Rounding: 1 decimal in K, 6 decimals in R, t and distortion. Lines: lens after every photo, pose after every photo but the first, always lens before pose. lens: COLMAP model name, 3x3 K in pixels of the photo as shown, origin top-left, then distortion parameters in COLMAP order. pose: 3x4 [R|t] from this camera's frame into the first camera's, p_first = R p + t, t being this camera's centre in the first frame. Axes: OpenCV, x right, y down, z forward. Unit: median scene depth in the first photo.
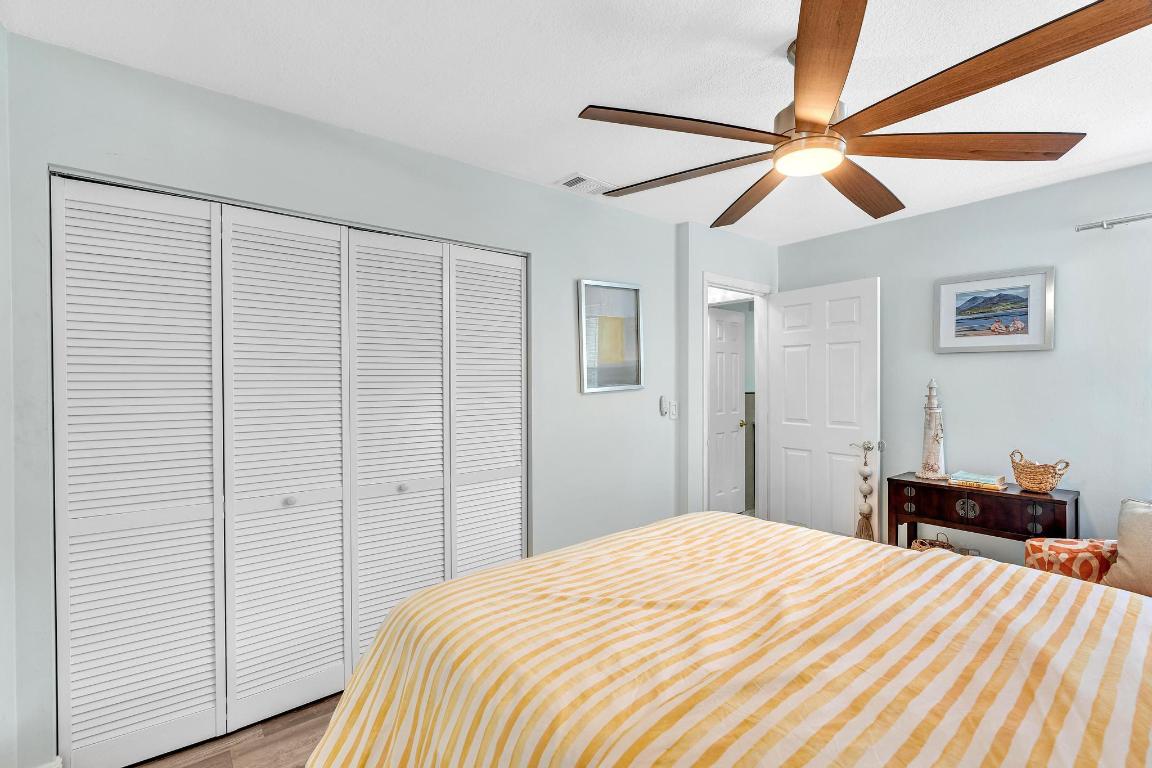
lens RADIAL K [[516.7, 0, 574.8], [0, 516.7, 385.9], [0, 0, 1]] dist [-0.000820, 0.002153]
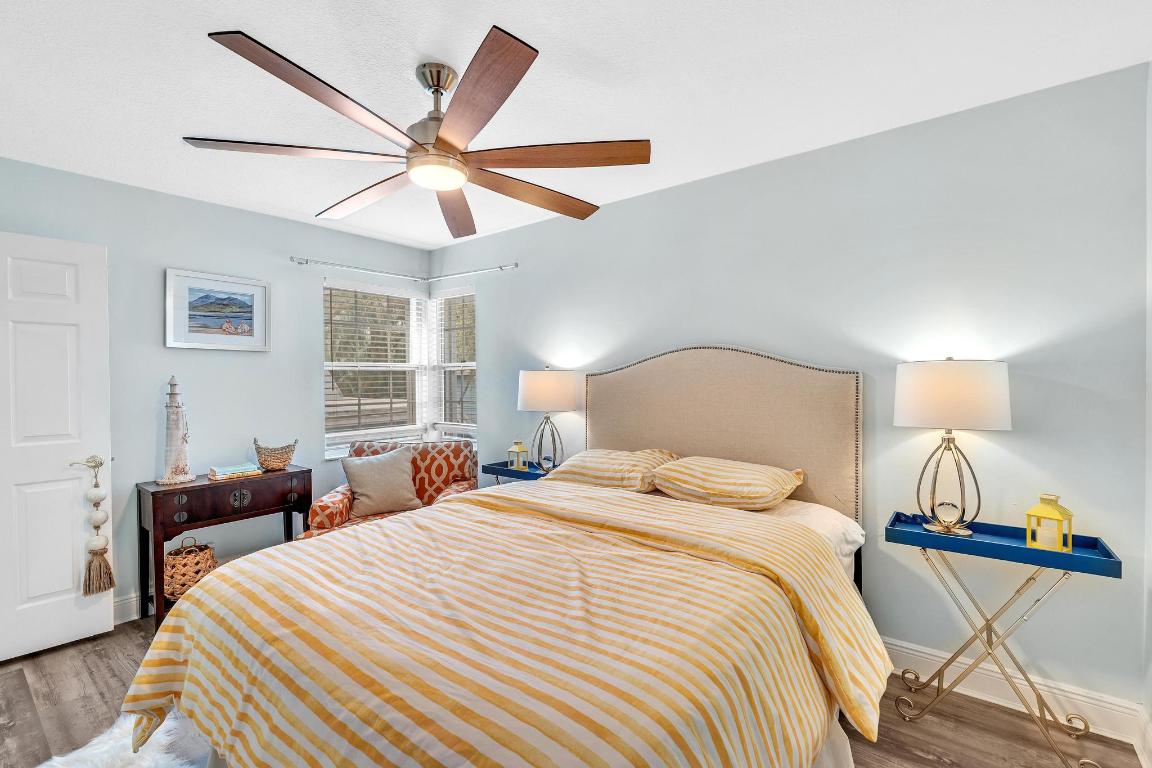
lens RADIAL K [[516.7, 0, 577.9], [0, 516.7, 382.9], [0, 0, 1]] dist [-0.000820, 0.002153]
pose [[-0.236207, -0.007130, 0.971677, -0.390848], [0.014301, 0.999839, 0.010813, 0.000689], [-0.971598, 0.016450, -0.236067, 0.534486]]
